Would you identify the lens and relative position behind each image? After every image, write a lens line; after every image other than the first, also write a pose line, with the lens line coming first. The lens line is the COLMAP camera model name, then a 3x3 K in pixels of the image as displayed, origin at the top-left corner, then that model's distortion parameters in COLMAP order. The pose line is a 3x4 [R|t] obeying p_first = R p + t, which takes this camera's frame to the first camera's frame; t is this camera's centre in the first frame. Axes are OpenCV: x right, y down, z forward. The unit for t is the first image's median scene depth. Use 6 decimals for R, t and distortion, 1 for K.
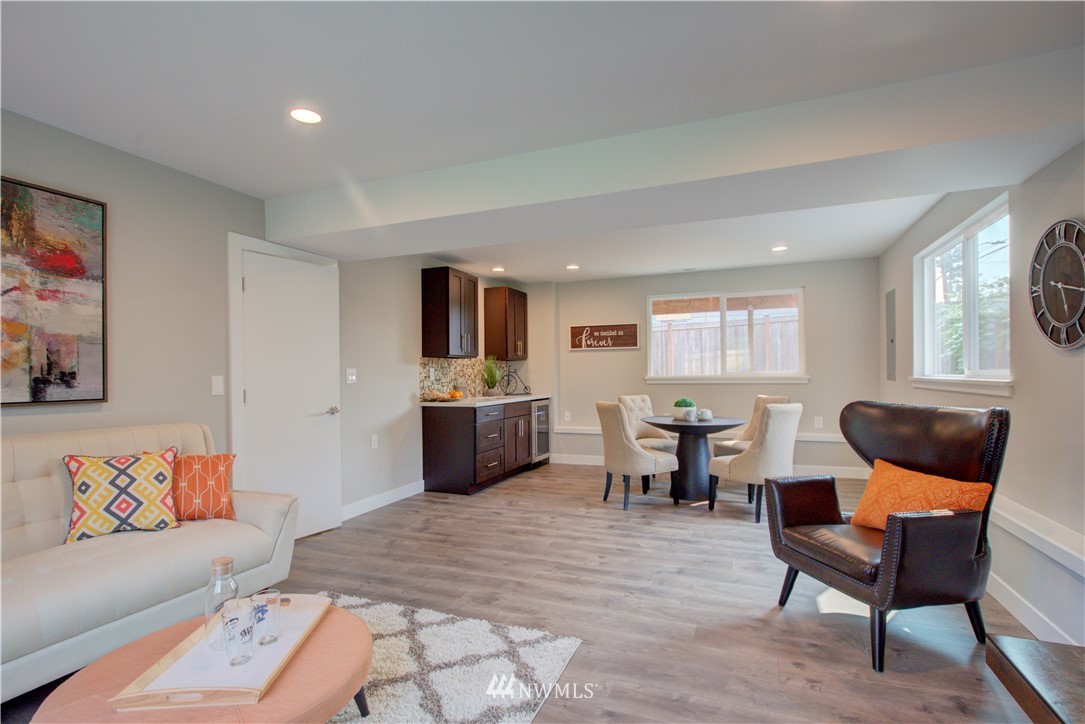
lens RADIAL K [[512.1, 0, 542.5], [0, 512.1, 362.0], [0, 0, 1]] dist [-0.000800, -0.000010]
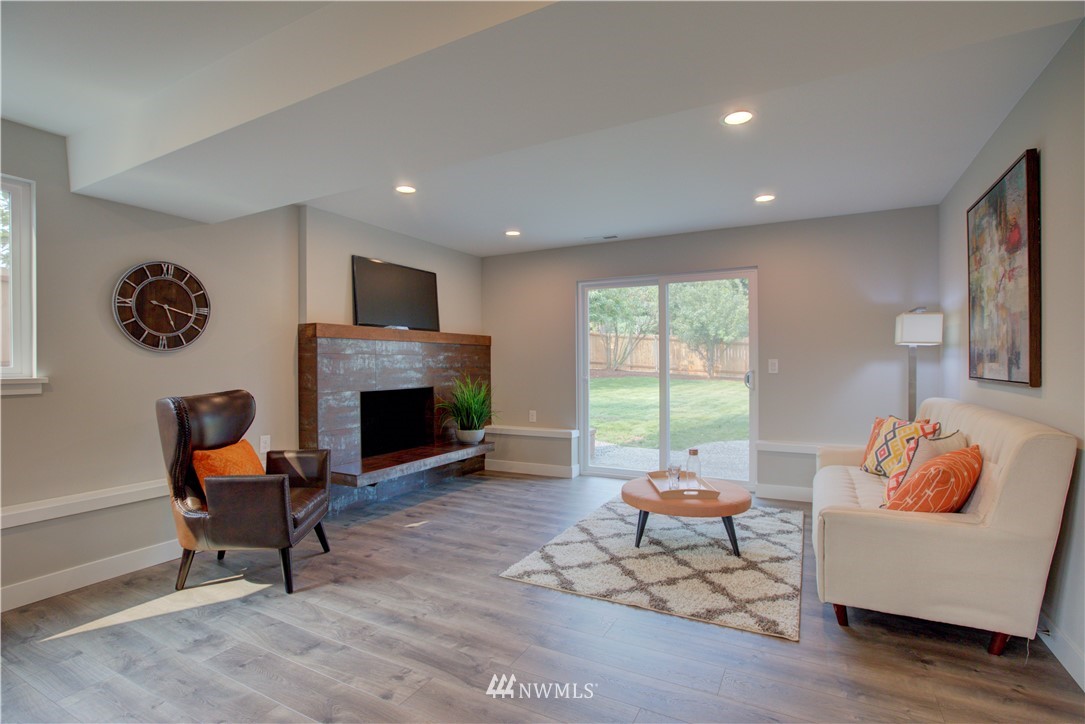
lens RADIAL K [[512.1, 0, 542.5], [0, 512.1, 362.0], [0, 0, 1]] dist [-0.000800, -0.000010]
pose [[-0.994247, 0.016746, 0.105794, -0.159033], [0.013879, 0.999518, -0.027787, 0.053266], [-0.106208, -0.026159, -0.994000, 2.109578]]
